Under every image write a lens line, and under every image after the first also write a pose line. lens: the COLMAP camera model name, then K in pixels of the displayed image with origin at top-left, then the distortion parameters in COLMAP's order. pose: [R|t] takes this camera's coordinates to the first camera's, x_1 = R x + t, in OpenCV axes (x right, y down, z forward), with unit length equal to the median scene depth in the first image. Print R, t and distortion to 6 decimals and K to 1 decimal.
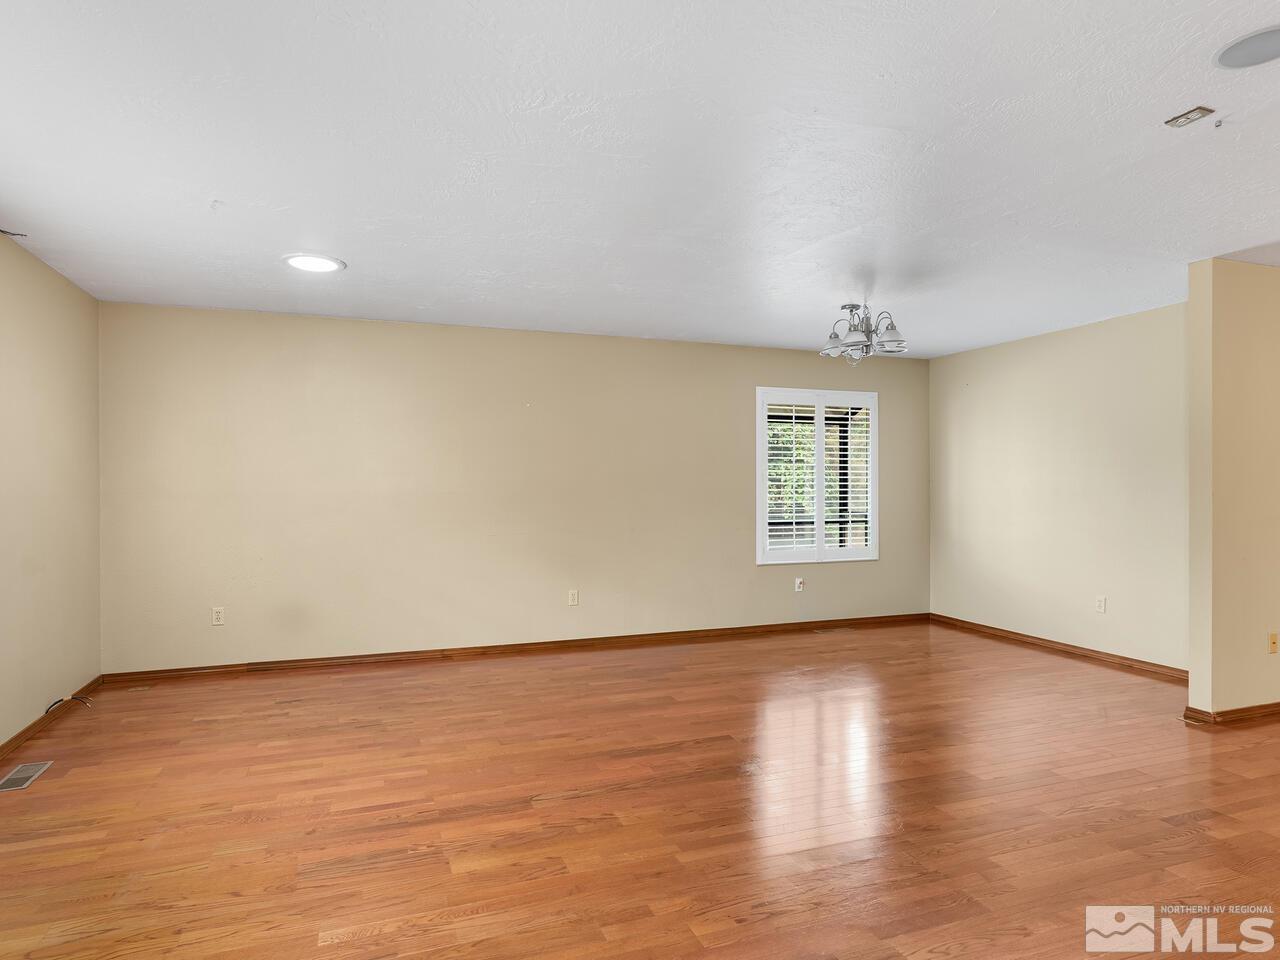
lens RADIAL K [[743.0, 0, 642.4], [0, 743.0, 489.6], [0, 0, 1]] dist [-0.008659, -0.000099]
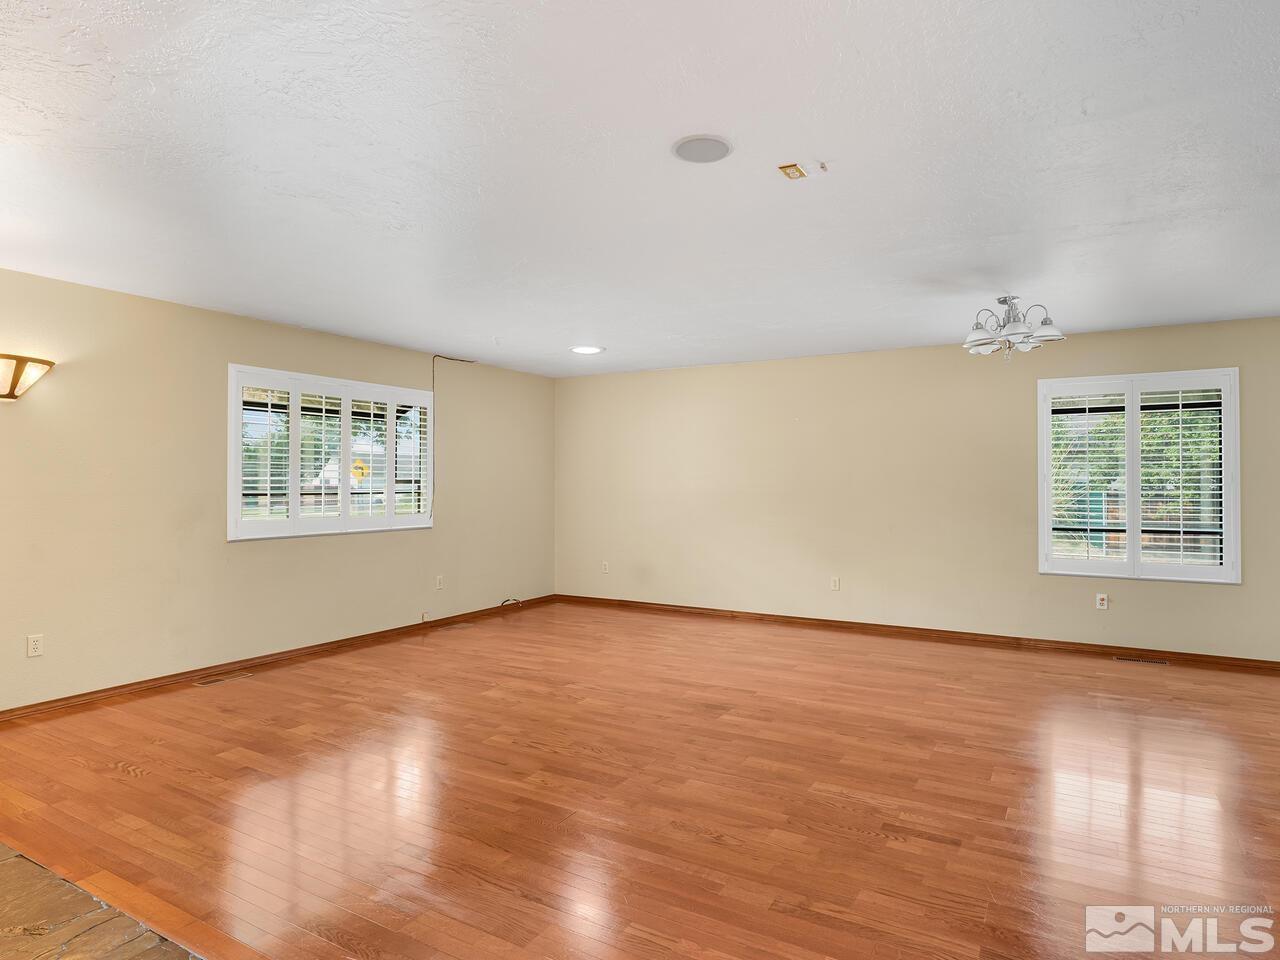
lens RADIAL K [[743.0, 0, 652.2], [0, 743.0, 470.1], [0, 0, 1]] dist [-0.008659, -0.000099]
pose [[0.646185, -0.008719, -0.763131, 0.777182], [-0.004657, 0.999871, -0.015368, -0.013725], [0.763166, 0.013484, 0.646062, 0.053906]]
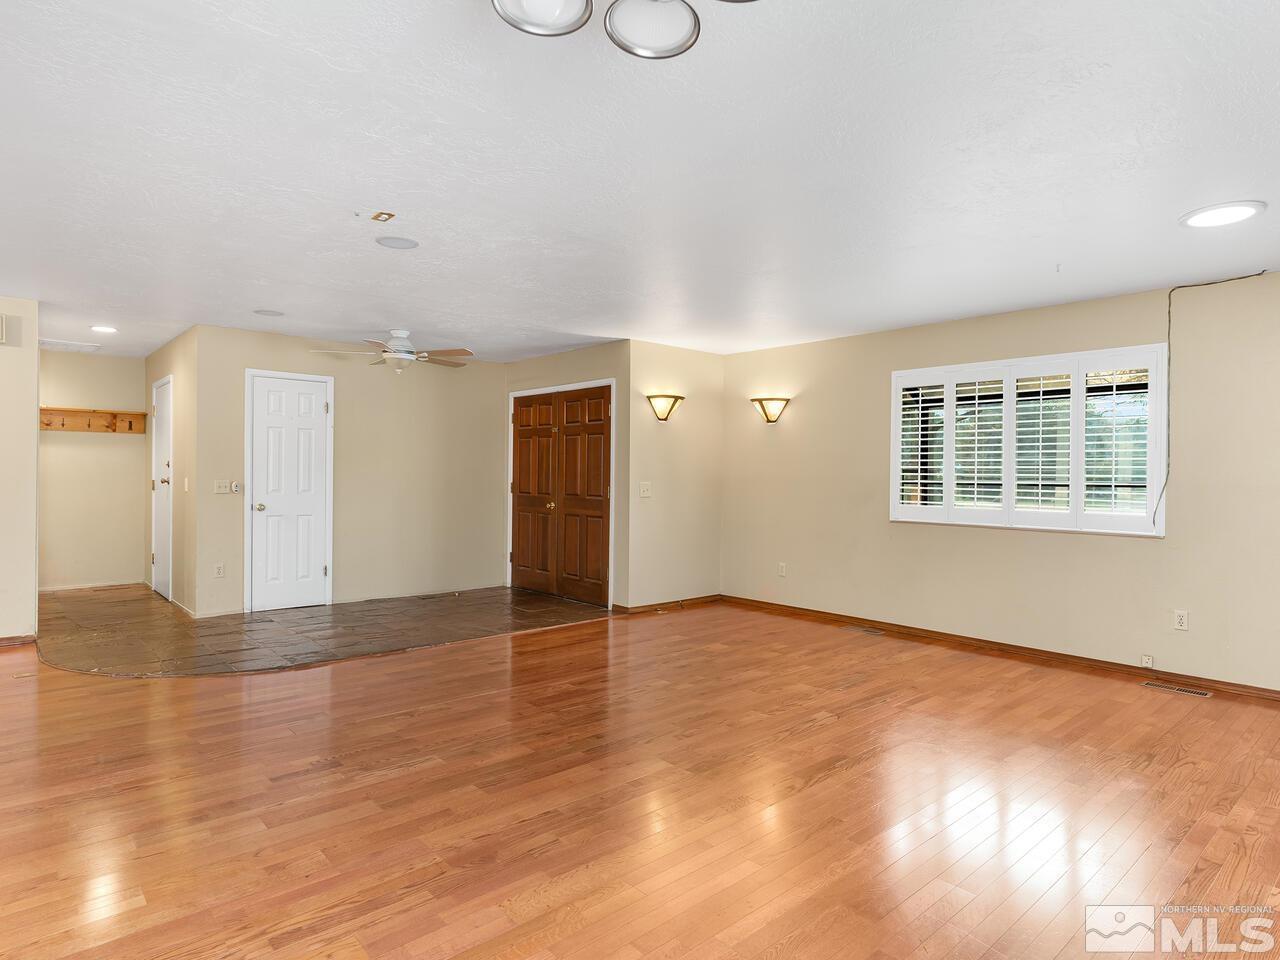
lens RADIAL K [[743.0, 0, 640.9], [0, 743.0, 485.5], [0, 0, 1]] dist [-0.008659, -0.000099]
pose [[-0.929736, -0.002117, -0.368220, 0.422673], [-0.009106, 0.999810, 0.017245, -0.003790], [0.368113, 0.019386, -0.929579, 1.348319]]
